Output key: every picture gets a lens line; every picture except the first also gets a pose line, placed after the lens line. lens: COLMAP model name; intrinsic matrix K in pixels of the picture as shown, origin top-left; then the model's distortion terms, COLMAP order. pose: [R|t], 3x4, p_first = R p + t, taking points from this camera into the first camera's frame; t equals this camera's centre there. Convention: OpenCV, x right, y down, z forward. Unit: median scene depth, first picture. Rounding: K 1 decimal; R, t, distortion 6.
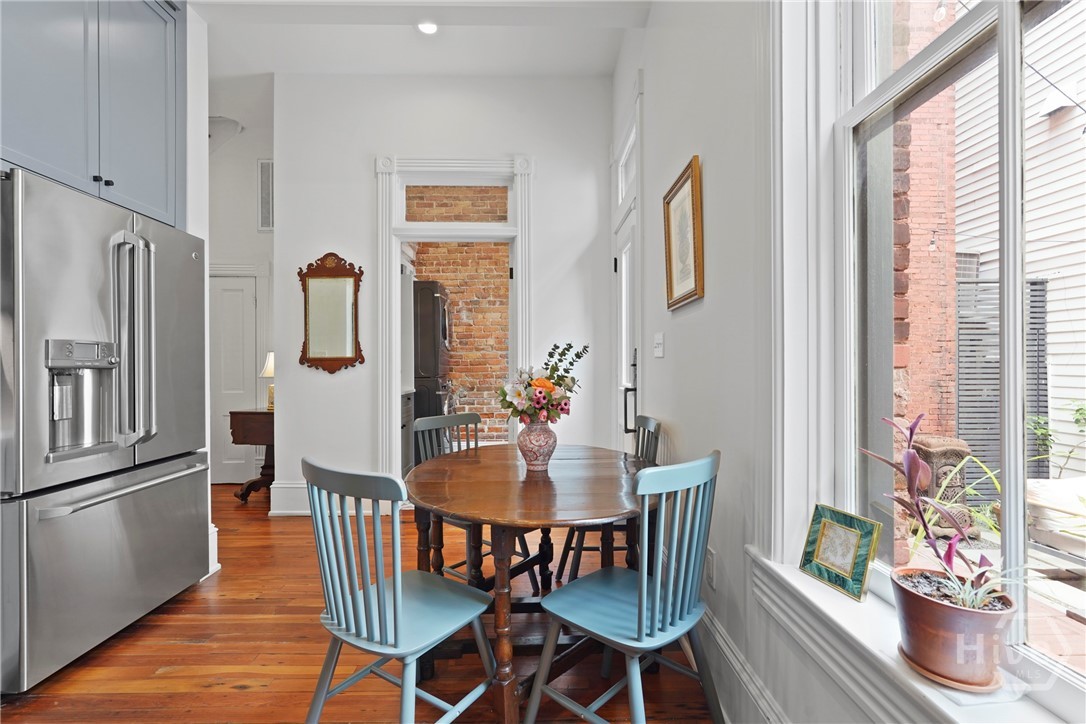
lens RADIAL K [[483.2, 0, 544.2], [0, 483.2, 365.9], [0, 0, 1]] dist [-0.000681, -0.000096]
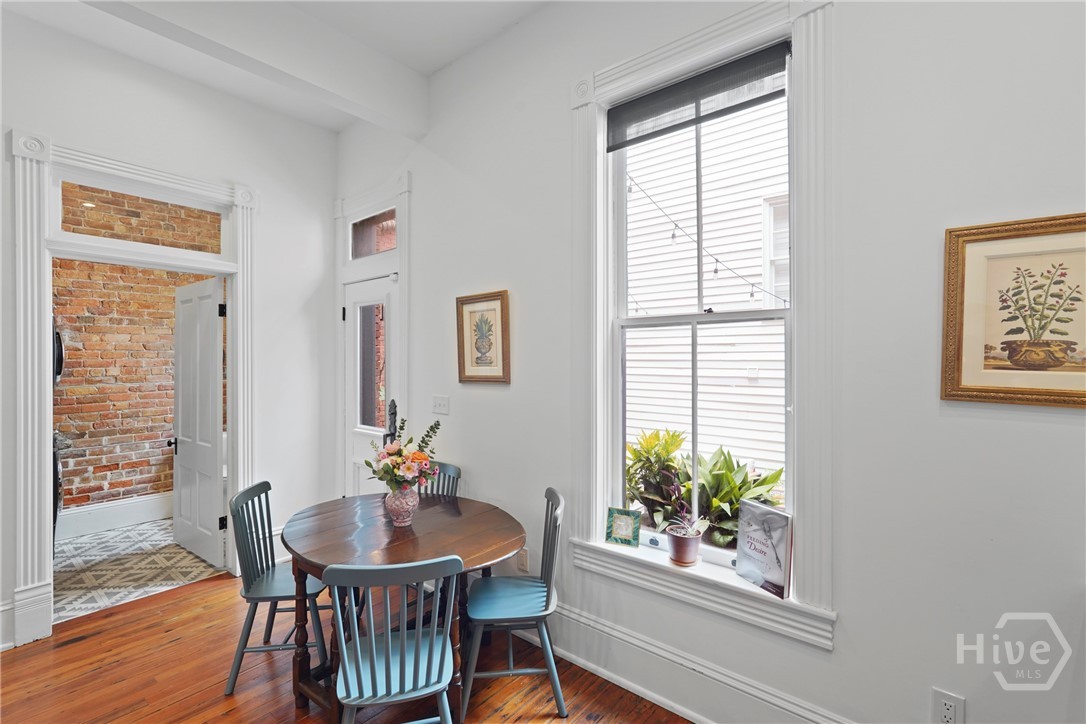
lens RADIAL K [[487.0, 0, 543.0], [0, 487.0, 362.0], [0, 0, 1]] dist [-0.000527, 0.000002]
pose [[0.653954, -0.001080, 0.756534, -0.365773], [-0.004305, 0.999977, 0.005149, -0.105404], [-0.756522, -0.006625, 0.653935, -0.038710]]
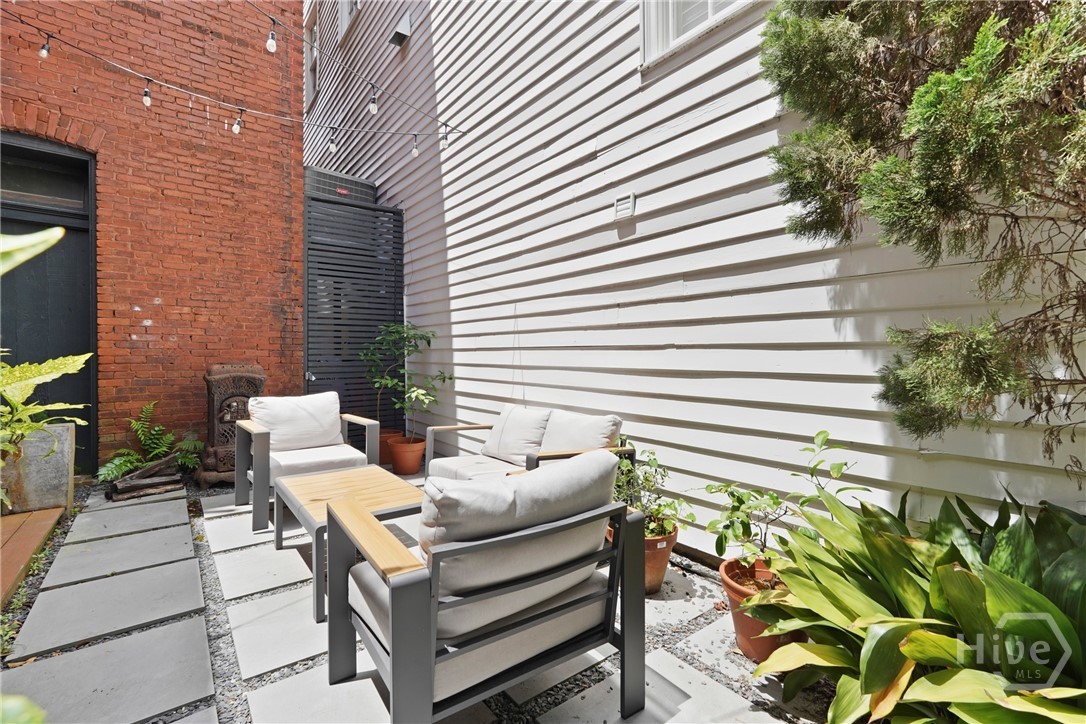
lens RADIAL K [[483.6, 0, 542.4], [0, 483.6, 357.5], [0, 0, 1]] dist [-0.000816, 0.001203]
pose [[0.808512, -0.002635, 0.588473, 1.005133], [-0.003856, 0.999945, 0.009775, 0.167776], [-0.588467, -0.010172, 0.808458, 0.027192]]
